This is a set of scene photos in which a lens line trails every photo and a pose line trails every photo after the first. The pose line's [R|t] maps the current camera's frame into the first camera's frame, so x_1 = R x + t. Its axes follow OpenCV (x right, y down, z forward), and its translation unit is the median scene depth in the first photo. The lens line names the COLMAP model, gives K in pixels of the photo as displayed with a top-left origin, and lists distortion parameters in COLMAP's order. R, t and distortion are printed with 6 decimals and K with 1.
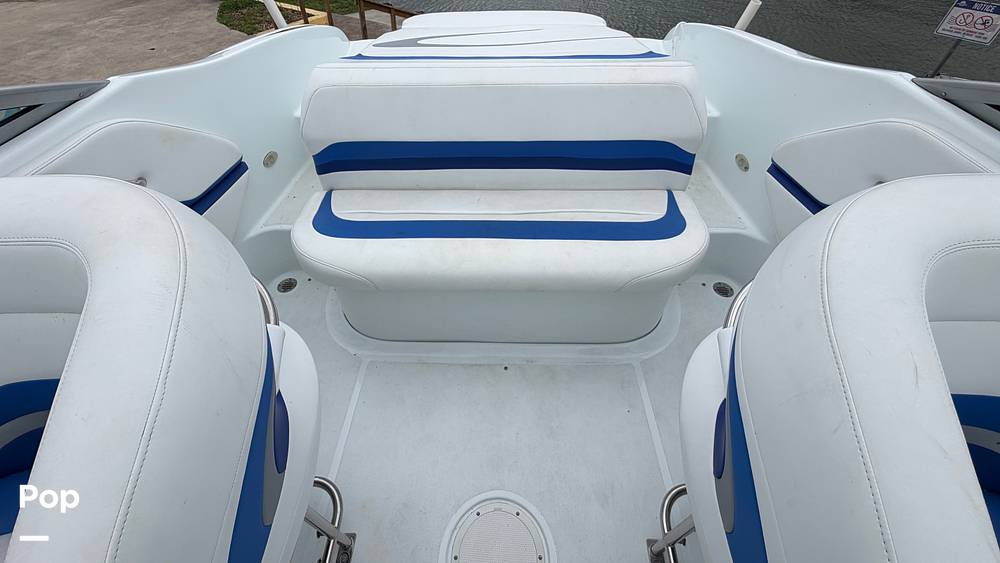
lens RADIAL K [[398.1, 0, 494.2], [0, 398.1, 237.3], [0, 0, 1]] dist [0.000308, -0.000170]
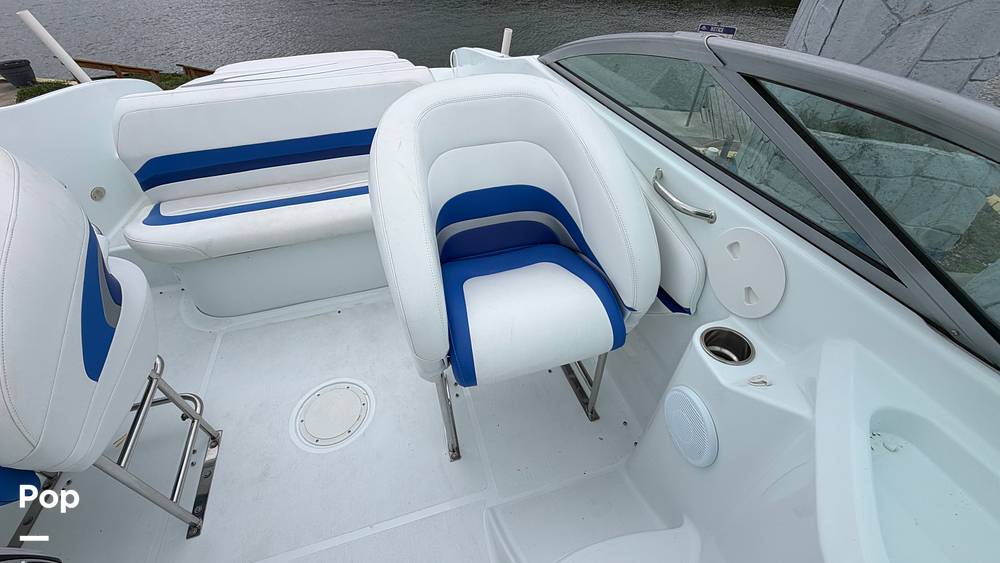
lens RADIAL K [[399.5, 0, 495.8], [0, 399.5, 287.8], [0, 0, 1]] dist [-0.002136, 0.000209]
pose [[0.954393, -0.209792, 0.212416, 0.232460], [0.213776, 0.976873, 0.004304, 0.322399], [-0.208406, 0.041302, 0.977170, -0.349822]]
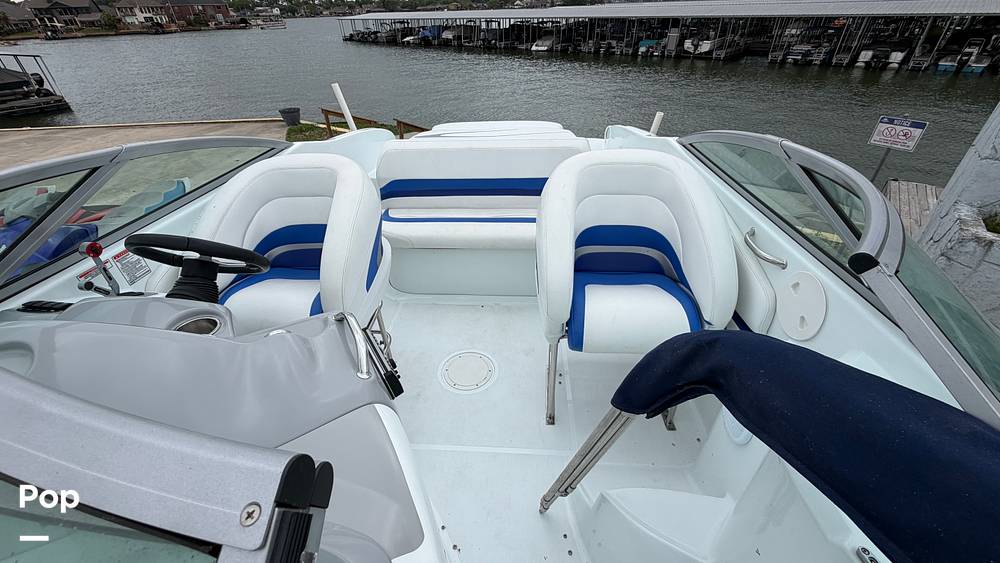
lens RADIAL K [[399.5, 0, 495.8], [0, 399.5, 287.8], [0, 0, 1]] dist [-0.002136, 0.000209]
pose [[0.998683, 0.010841, -0.050146, 0.155760], [-0.018595, 0.987449, -0.156837, 0.469069], [0.047817, 0.157563, 0.986351, -0.638529]]
